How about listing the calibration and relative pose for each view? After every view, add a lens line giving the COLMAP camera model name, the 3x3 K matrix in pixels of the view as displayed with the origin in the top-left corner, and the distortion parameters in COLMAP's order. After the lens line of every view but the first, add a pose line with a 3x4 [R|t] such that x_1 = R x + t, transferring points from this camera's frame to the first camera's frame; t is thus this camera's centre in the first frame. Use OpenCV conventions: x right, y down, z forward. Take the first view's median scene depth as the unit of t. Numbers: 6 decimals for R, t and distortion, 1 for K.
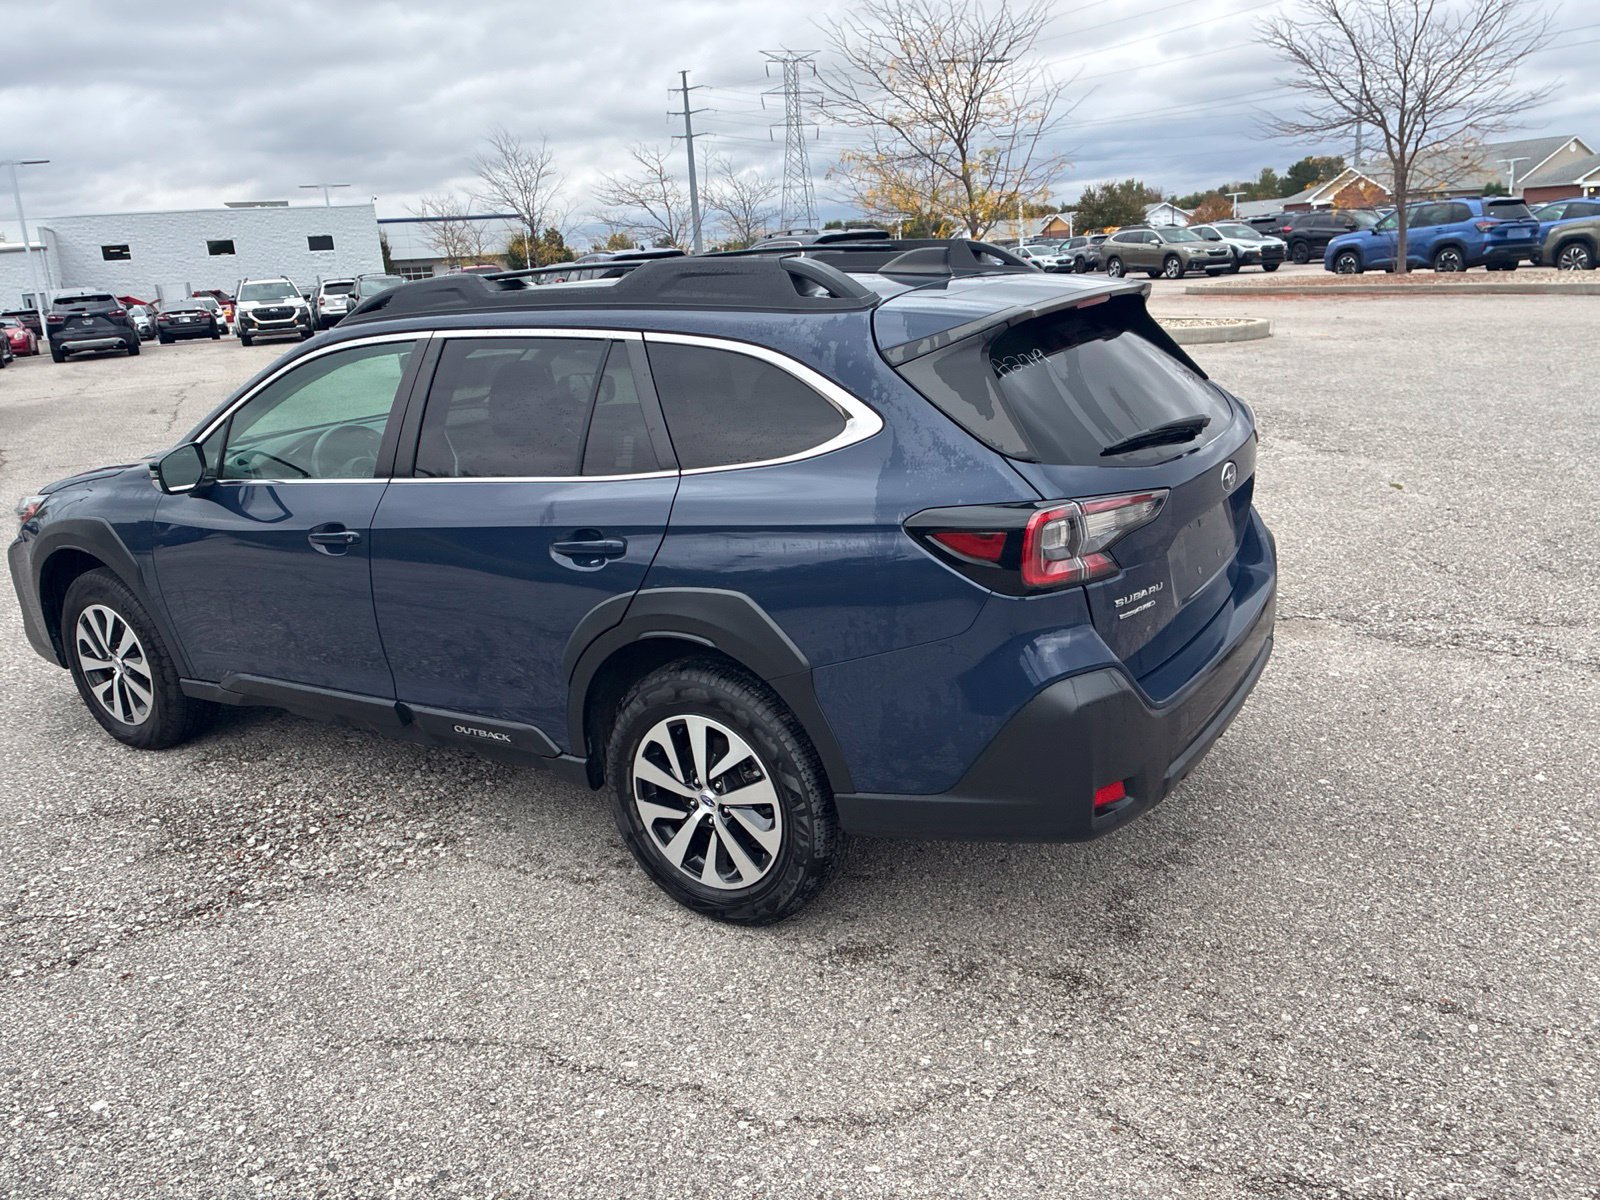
lens RADIAL K [[1226.9, 0, 808.5], [0, 1226.9, 573.0], [0, 0, 1]] dist [0.029106, -0.014794]
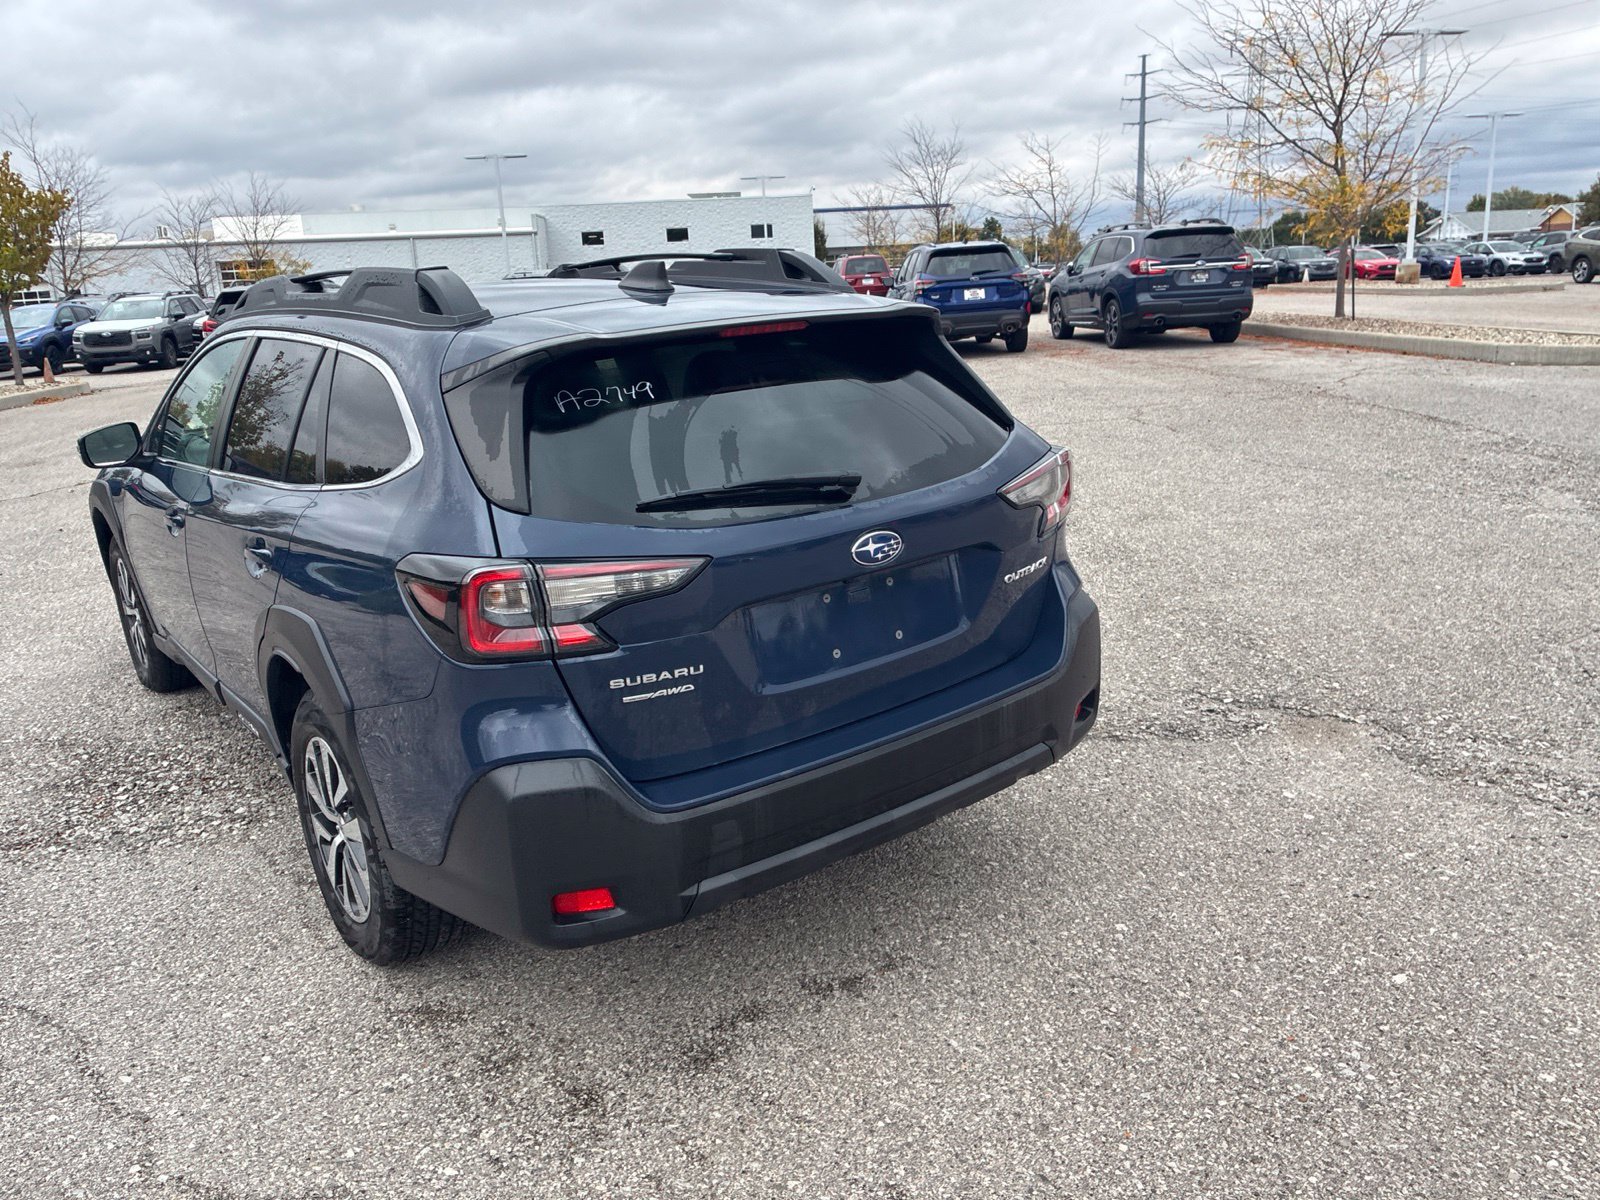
lens RADIAL K [[1223.3, 0, 810.4], [0, 1223.3, 577.2], [0, 0, 1]] dist [0.043569, -0.037413]
pose [[0.940246, 0.103697, -0.324320, 0.492516], [-0.099931, 0.994592, 0.028296, -0.066232], [0.325501, 0.005805, 0.945524, 0.176169]]
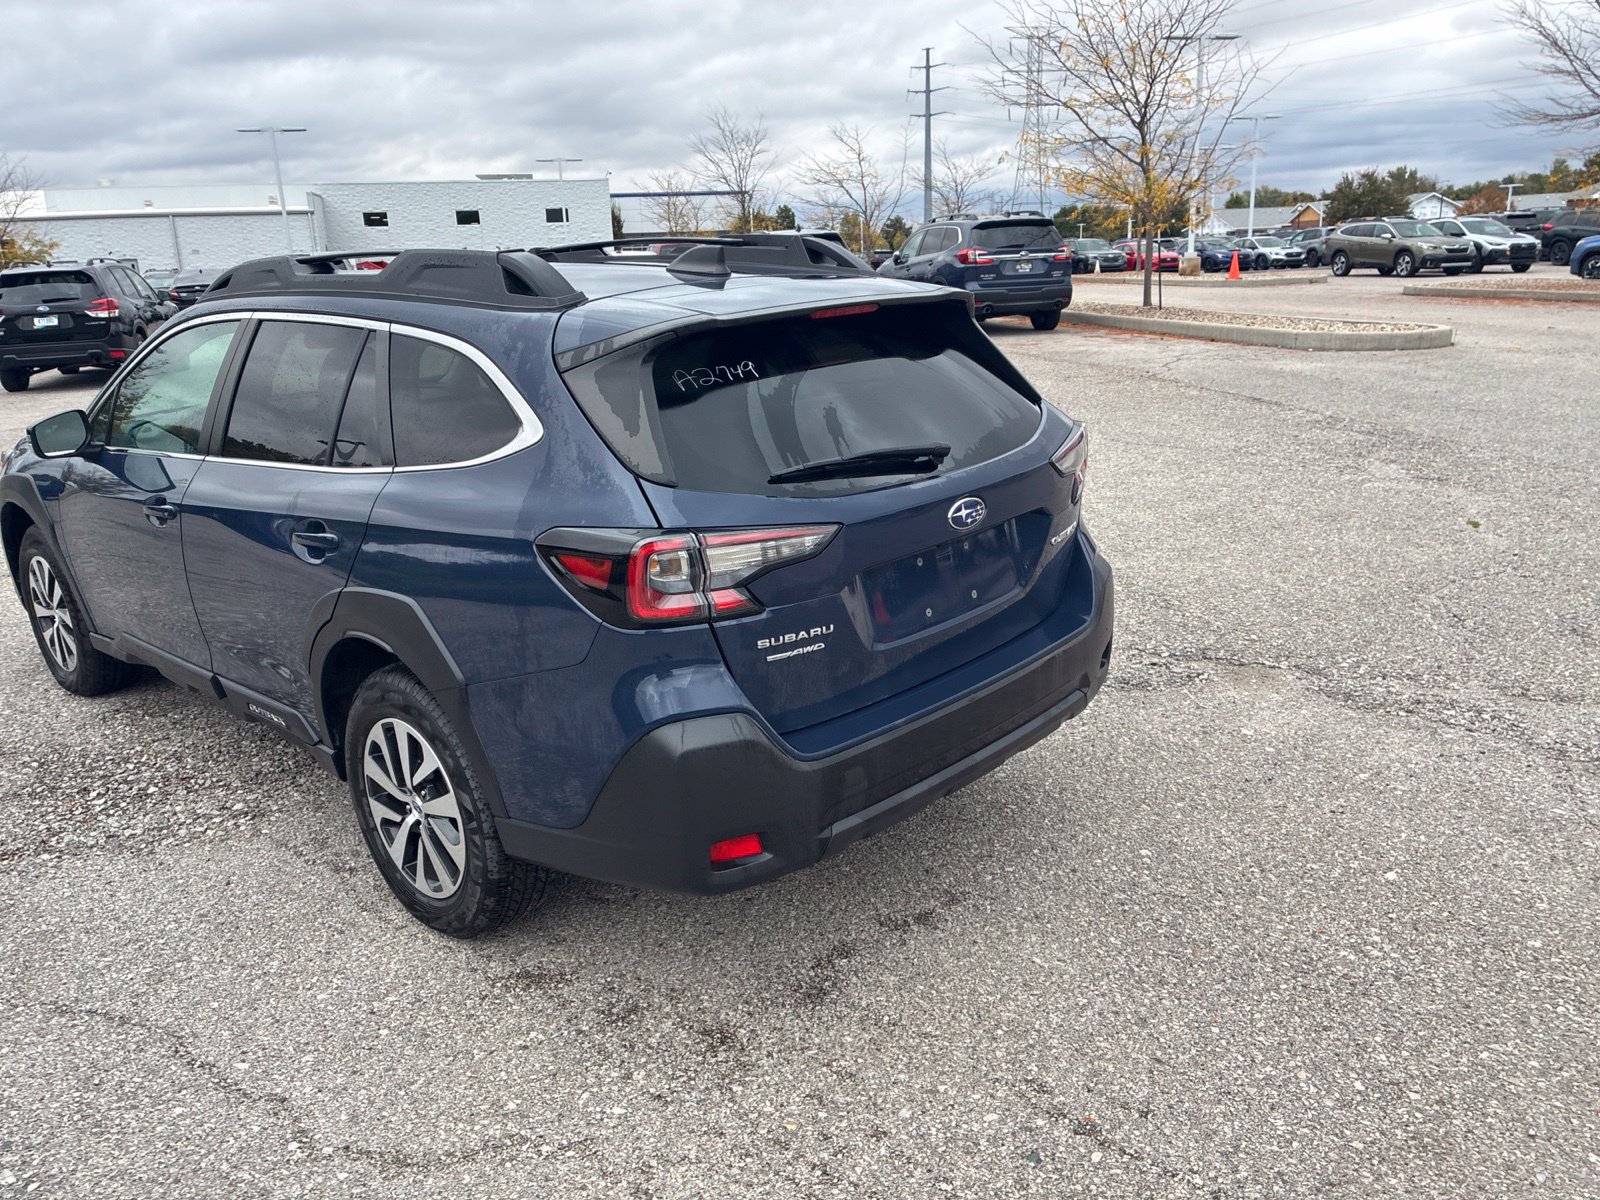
lens RADIAL K [[1225.9, 0, 813.4], [0, 1225.9, 591.5], [0, 0, 1]] dist [0.041390, -0.043333]
pose [[0.983212, 0.077141, -0.165359, 0.332227], [-0.072435, 0.996783, 0.034311, -0.036996], [0.167474, -0.021757, 0.985636, 0.077597]]
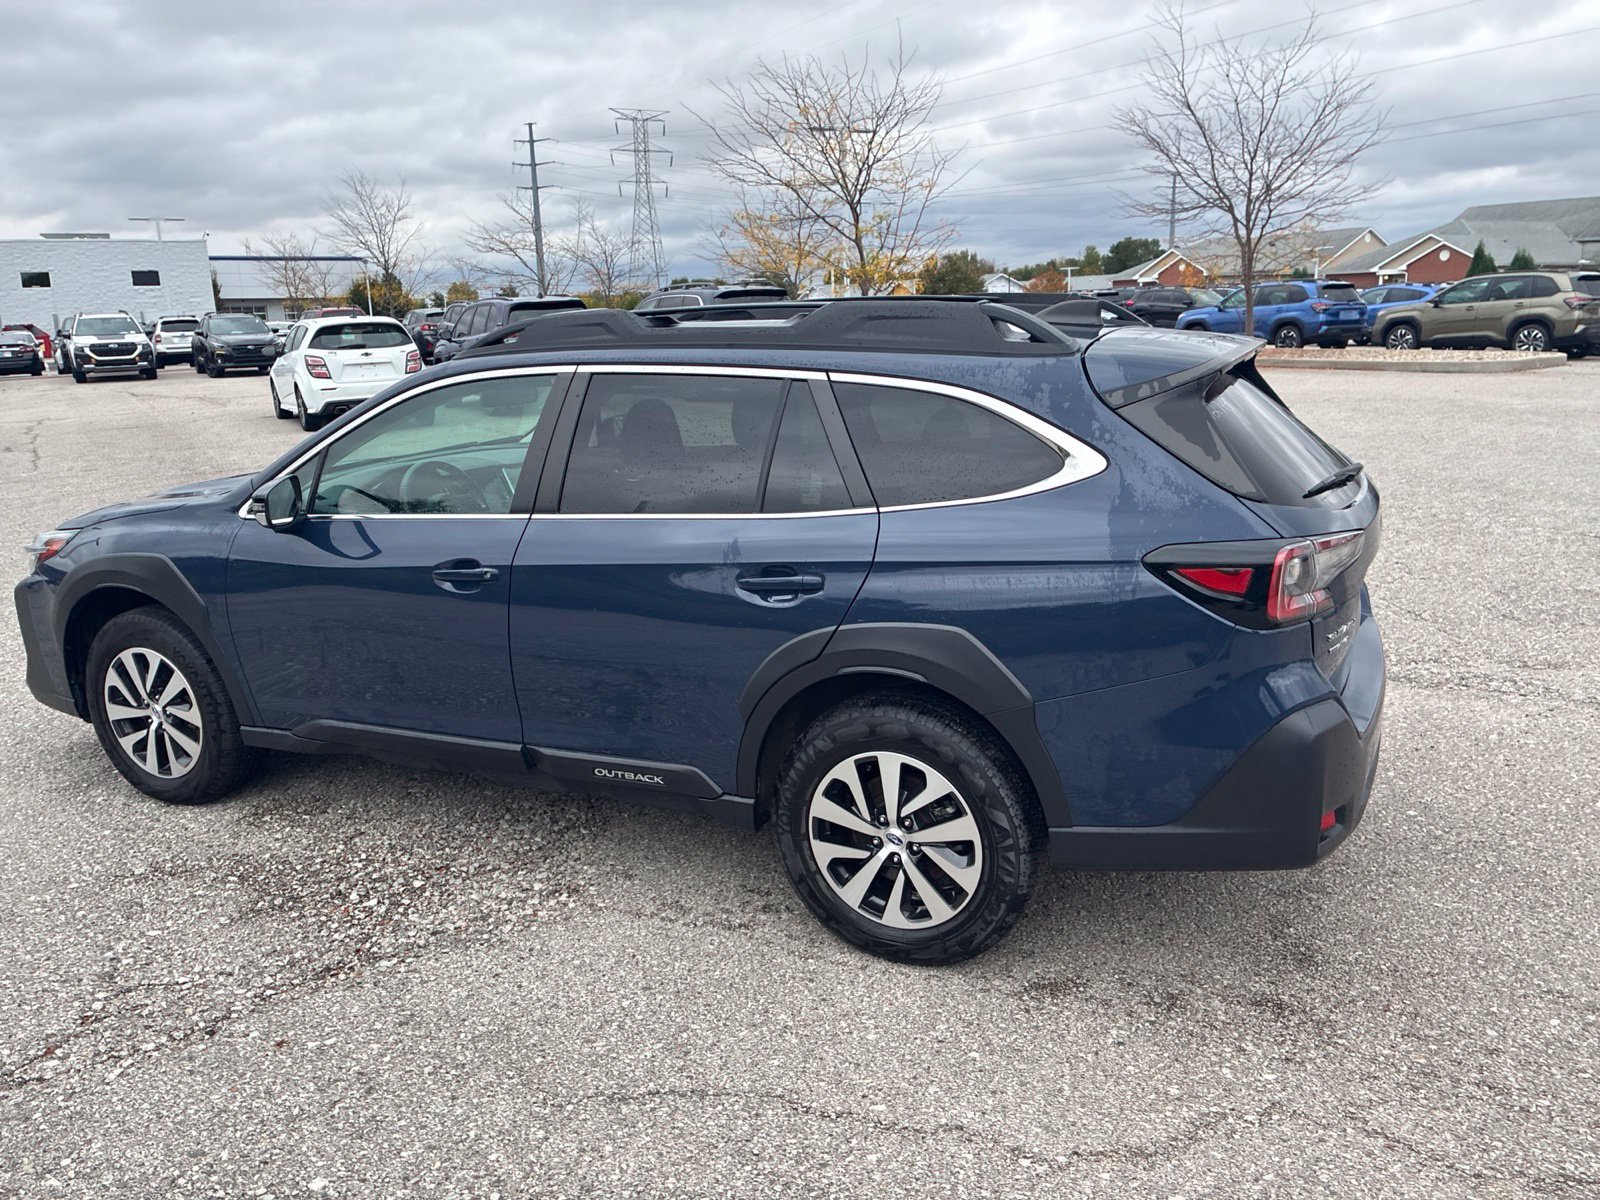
lens RADIAL K [[1225.3, 0, 813.2], [0, 1225.3, 564.3], [0, 0, 1]] dist [0.051179, -0.062810]
pose [[0.990973, 0.009137, 0.133747, -0.248810], [-0.002197, 0.998647, -0.051946, 0.013082], [-0.134041, 0.051184, 0.989653, 0.009308]]
